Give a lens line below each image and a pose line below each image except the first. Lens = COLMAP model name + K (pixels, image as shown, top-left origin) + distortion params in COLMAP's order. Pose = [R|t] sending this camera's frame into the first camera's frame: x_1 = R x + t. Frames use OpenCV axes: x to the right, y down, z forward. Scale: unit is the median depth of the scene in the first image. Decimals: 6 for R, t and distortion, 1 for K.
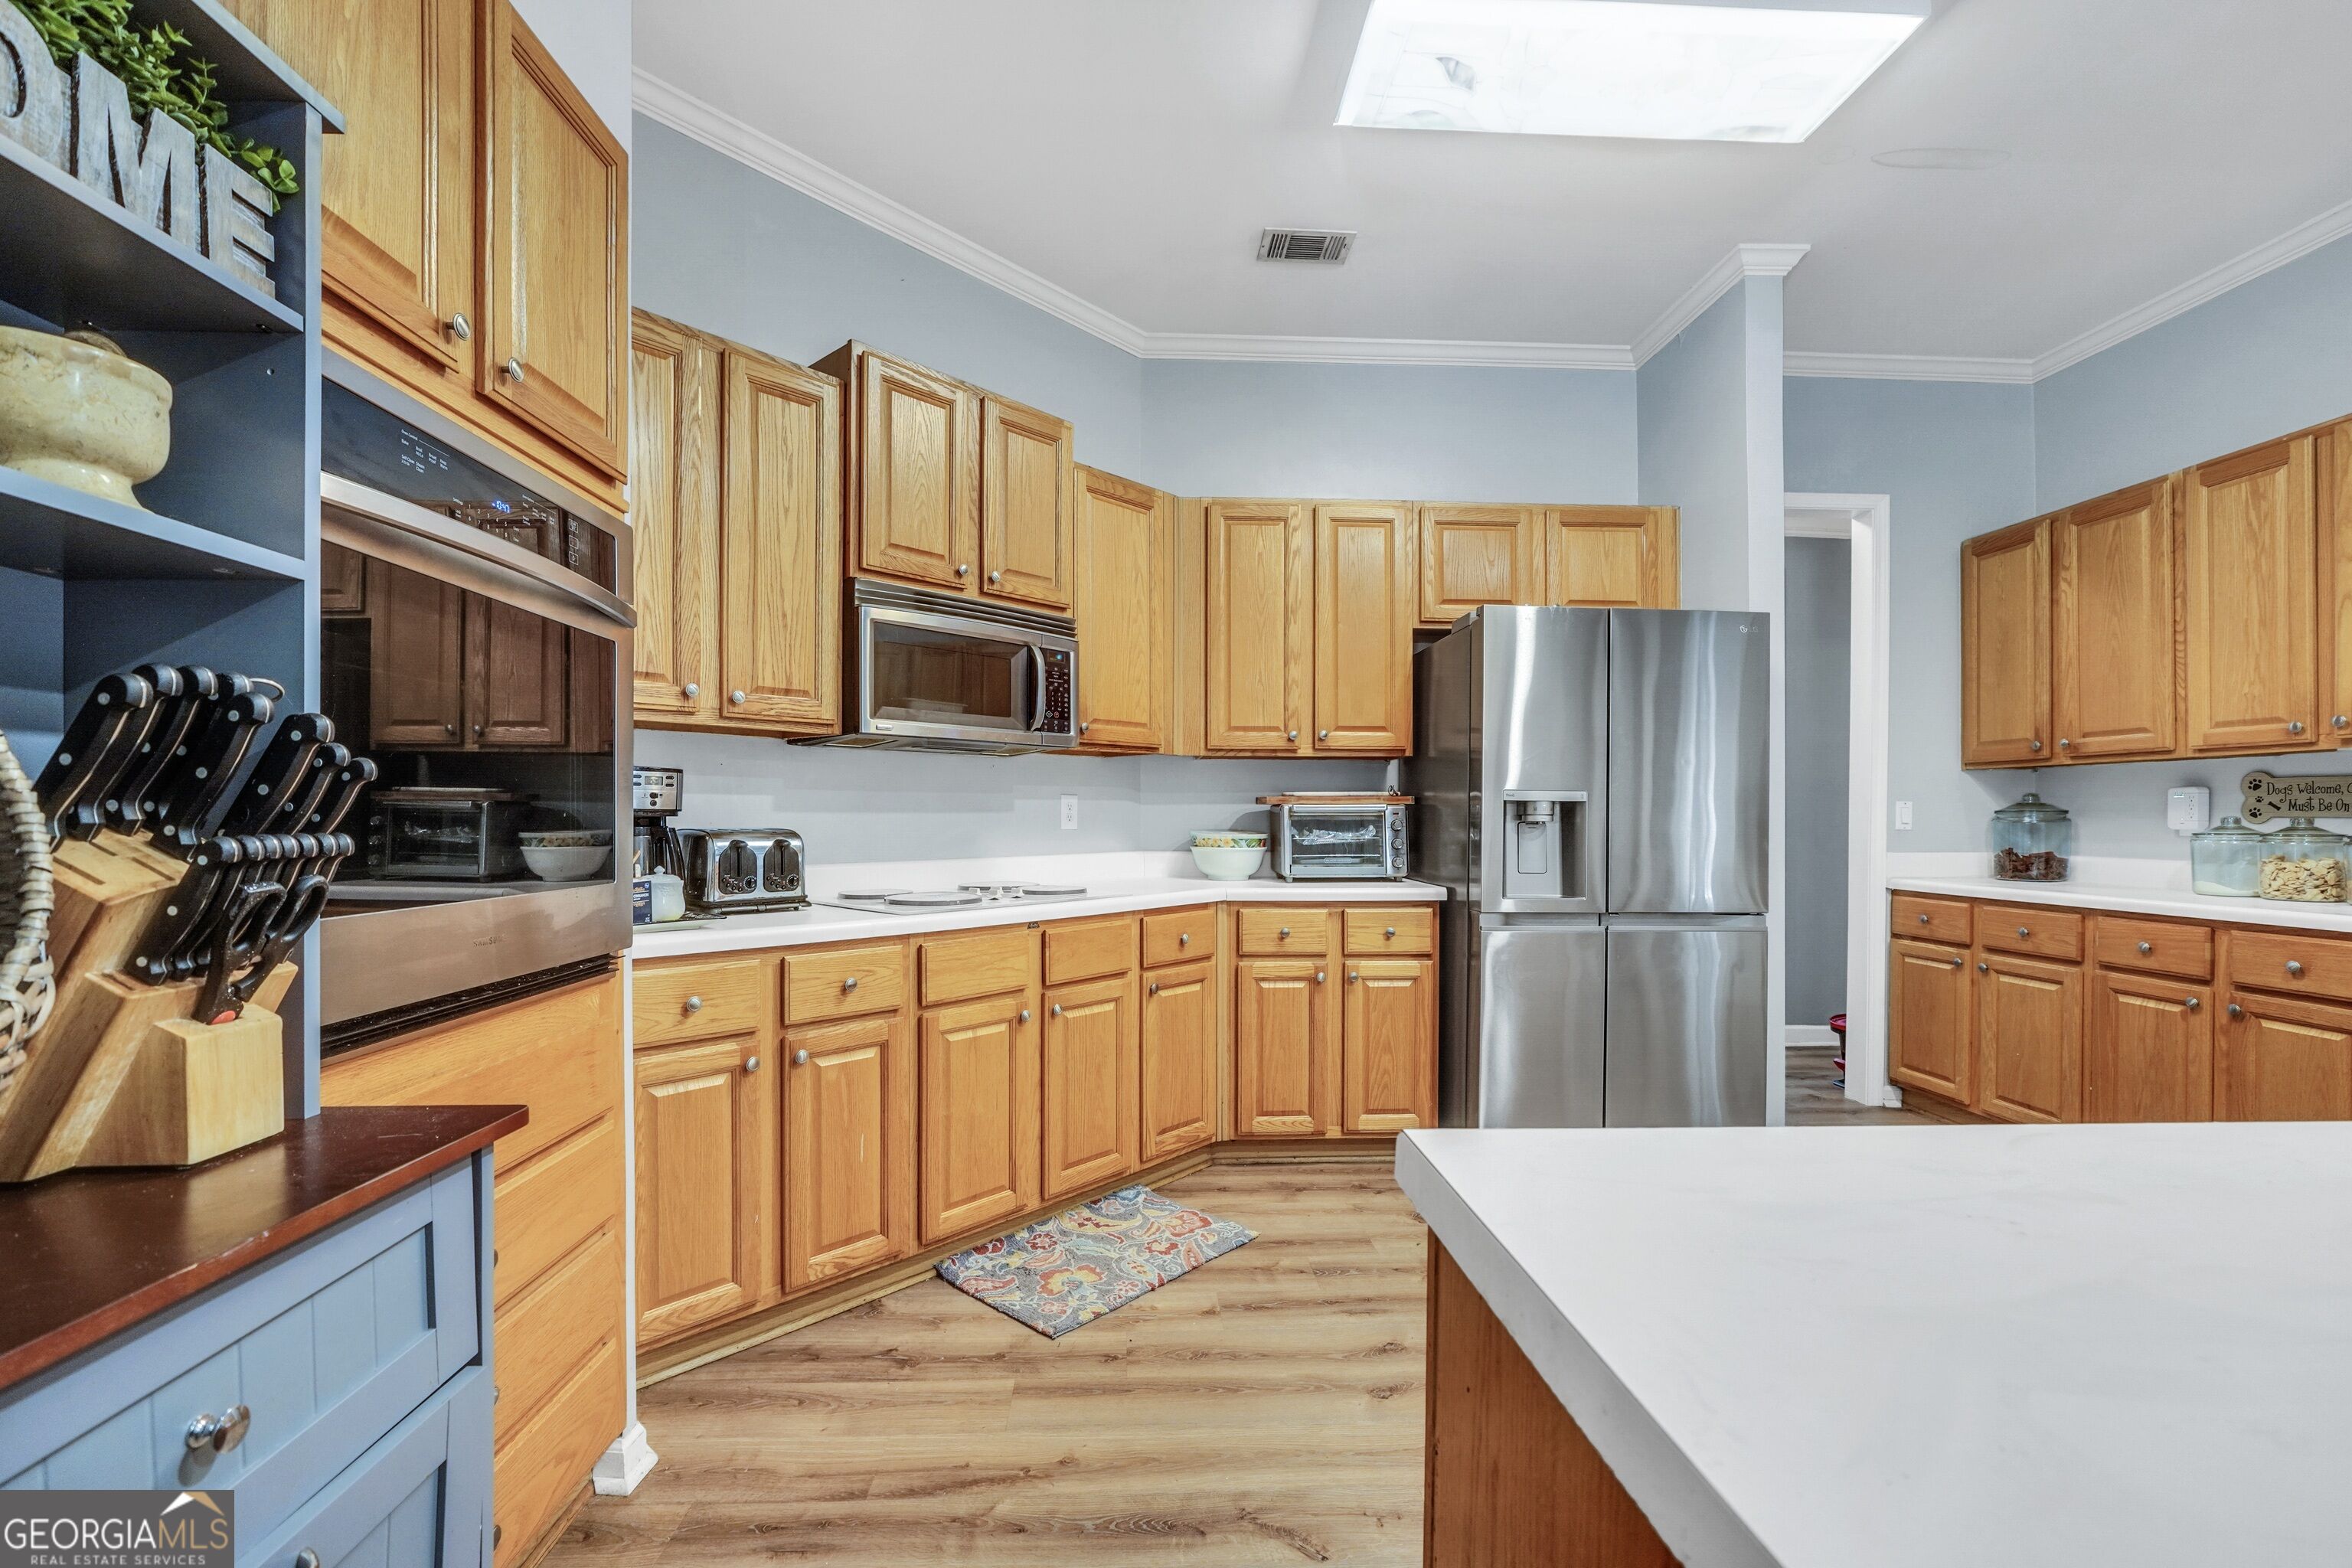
lens RADIAL K [[1003.0, 0, 1170.7], [0, 1003.0, 818.1], [0, 0, 1]] dist [-0.025138, 0.007946]
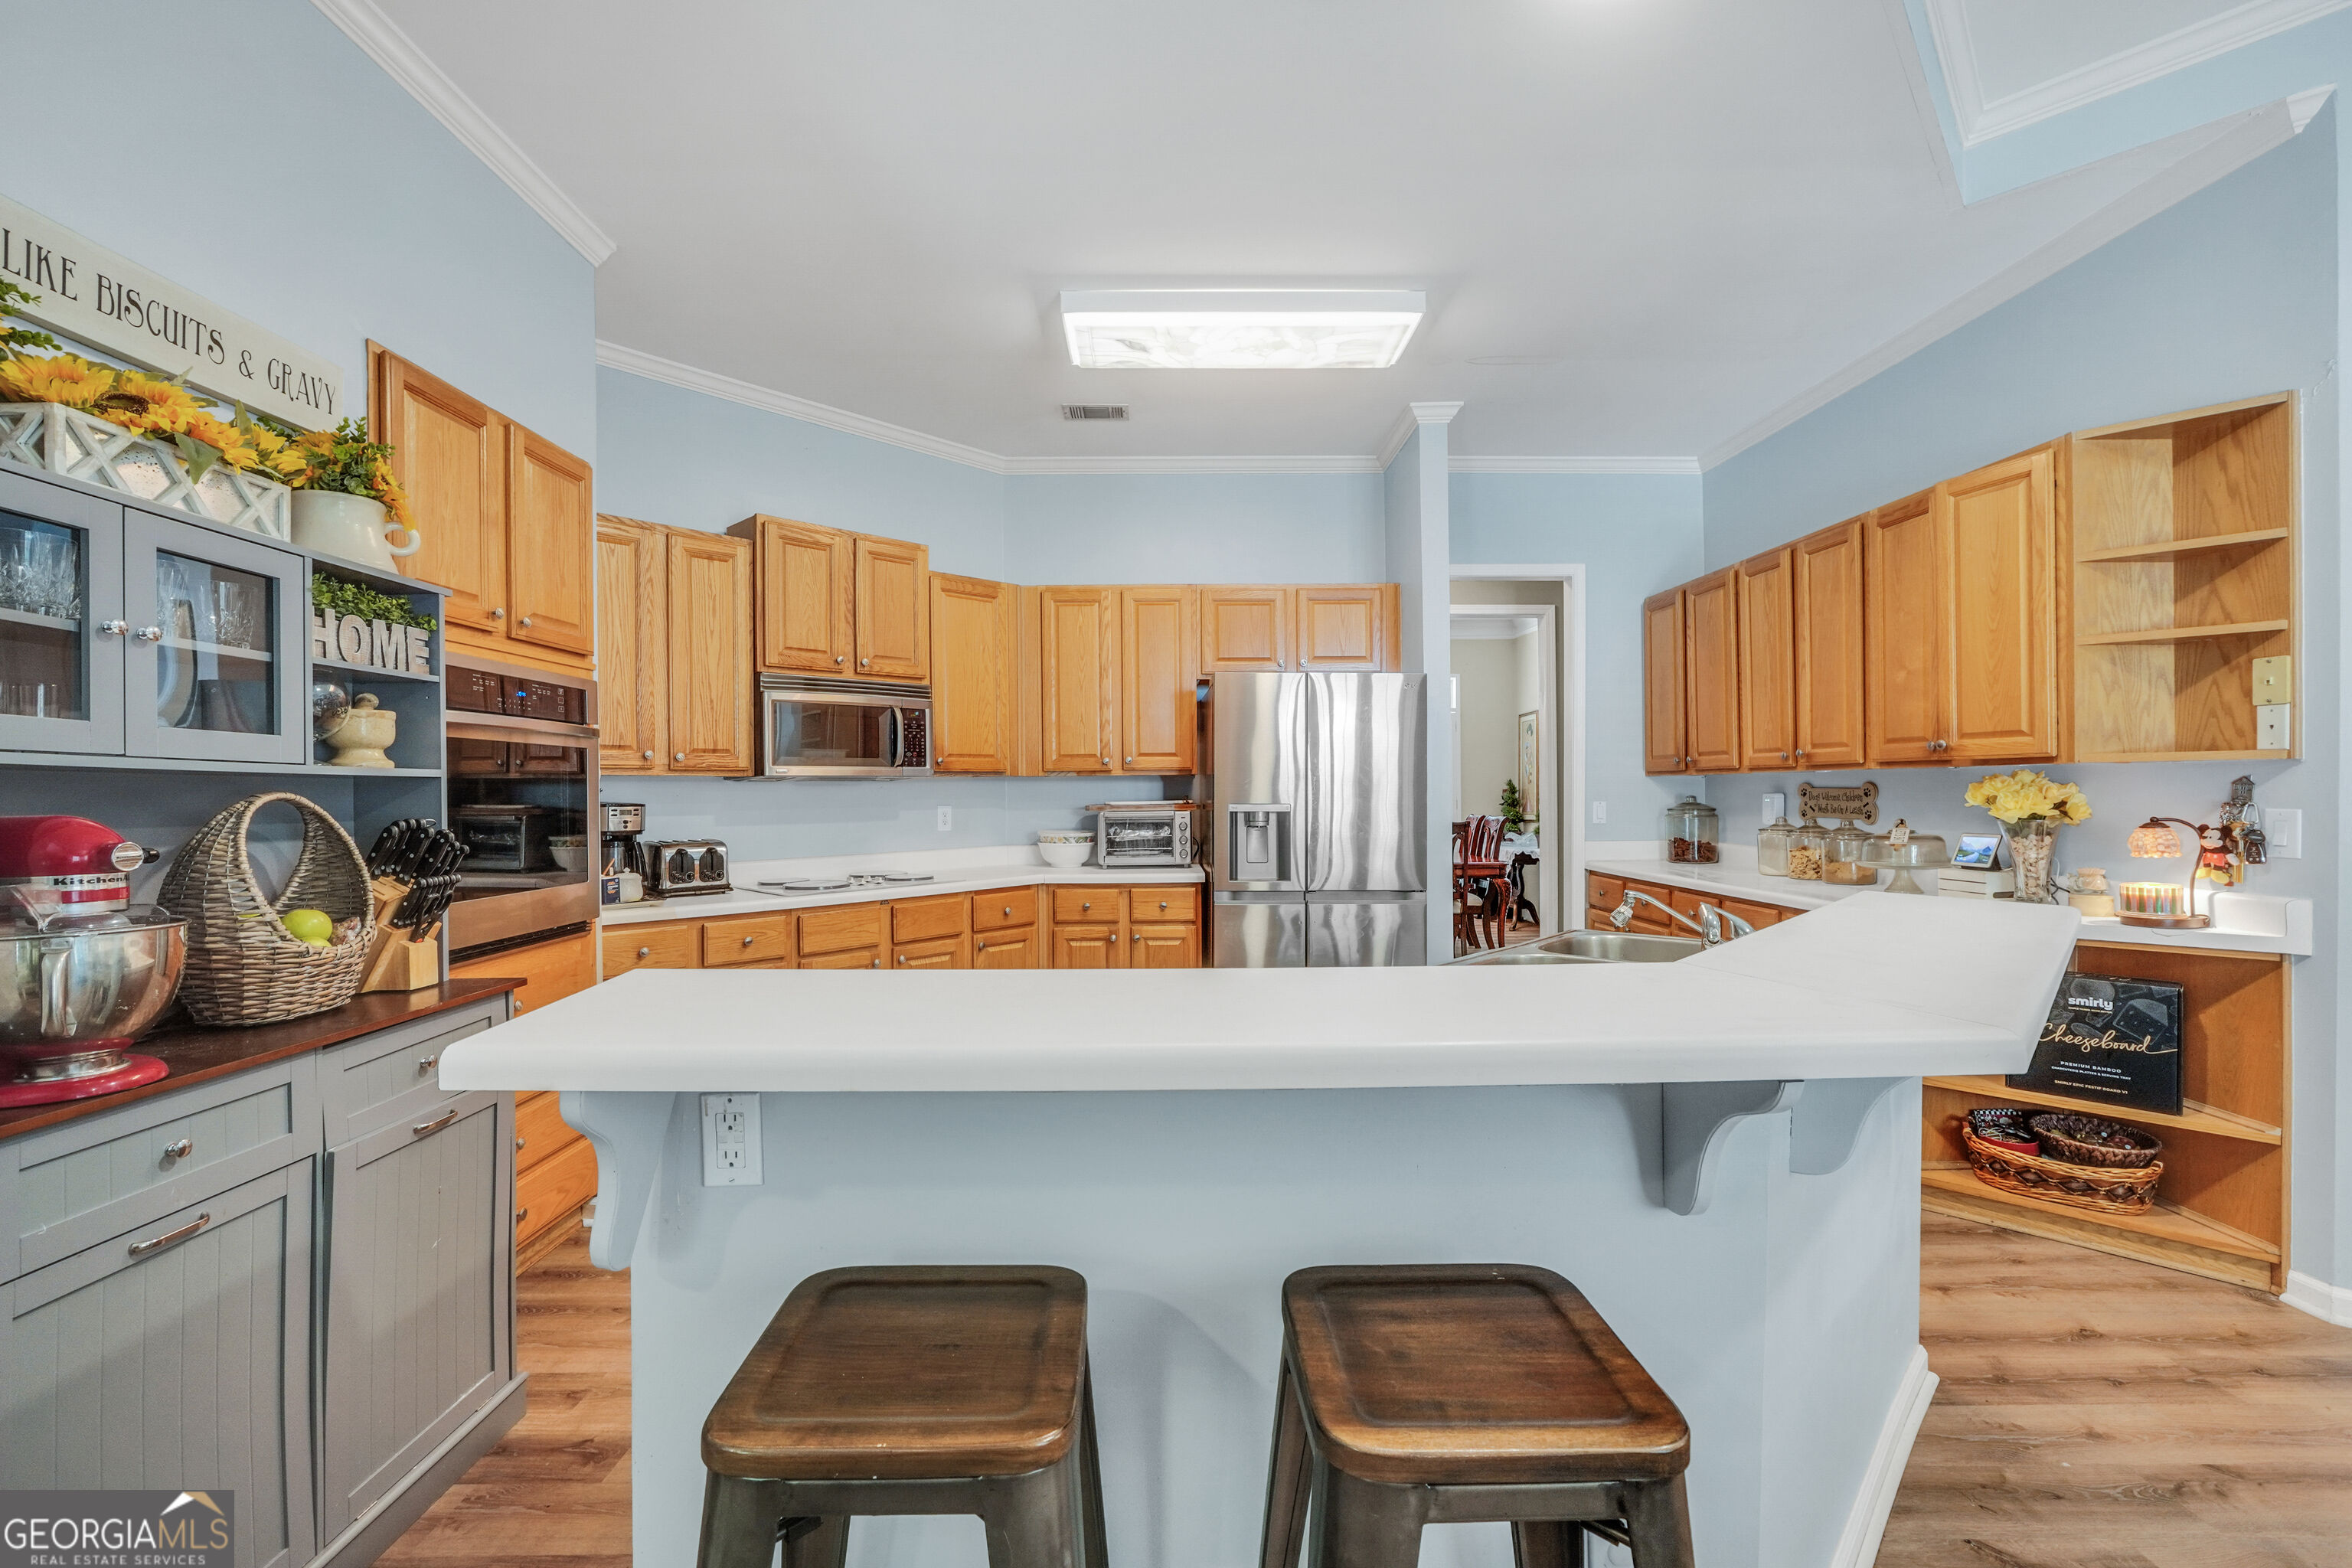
lens RADIAL K [[996.8, 0, 1167.2], [0, 996.8, 789.1], [0, 0, 1]] dist [-0.018305, 0.007786]
pose [[0.999290, -0.010417, -0.036219, 0.348989], [0.010348, 0.999944, -0.002081, -0.055418], [0.036239, 0.001705, 0.999342, -0.474226]]
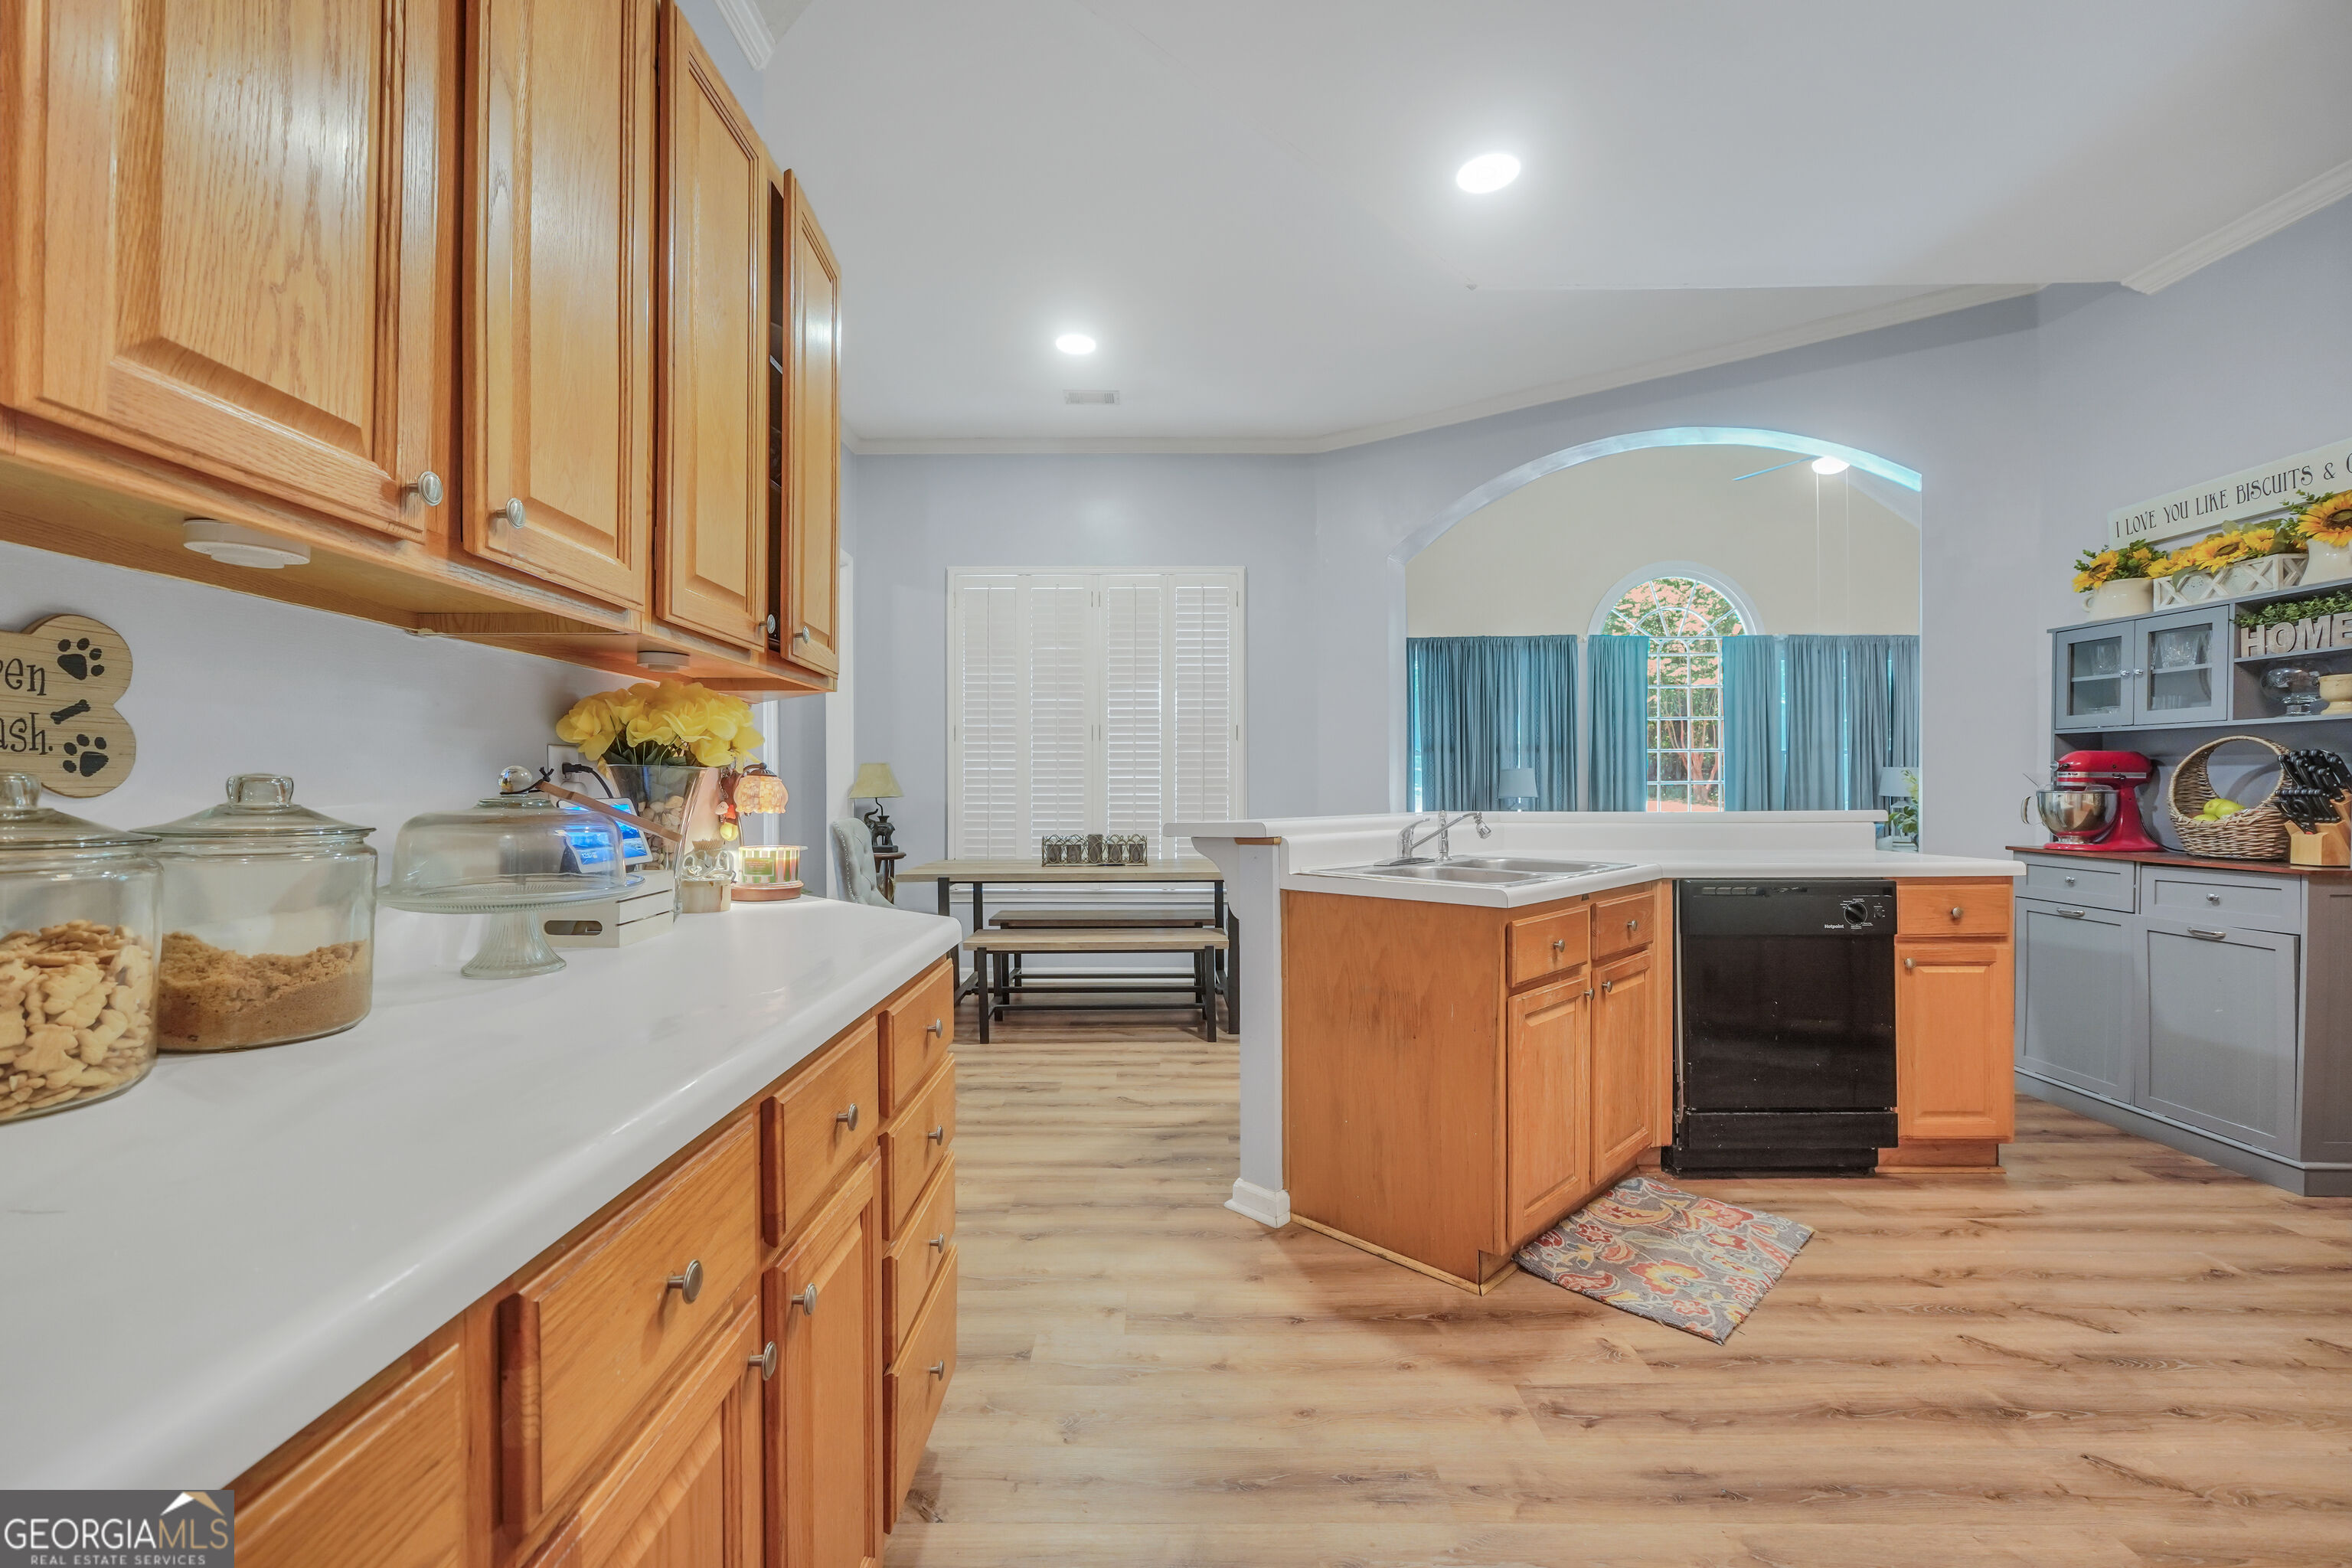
lens RADIAL K [[987.5, 0, 1154.5], [0, 987.5, 783.4], [0, 0, 1]] dist [-0.006528, 0.000202]
pose [[-0.998527, -0.001007, 0.054250, 0.980714], [-0.001255, 0.999989, -0.004538, 0.003749], [-0.054245, -0.004599, -0.998517, 1.435525]]
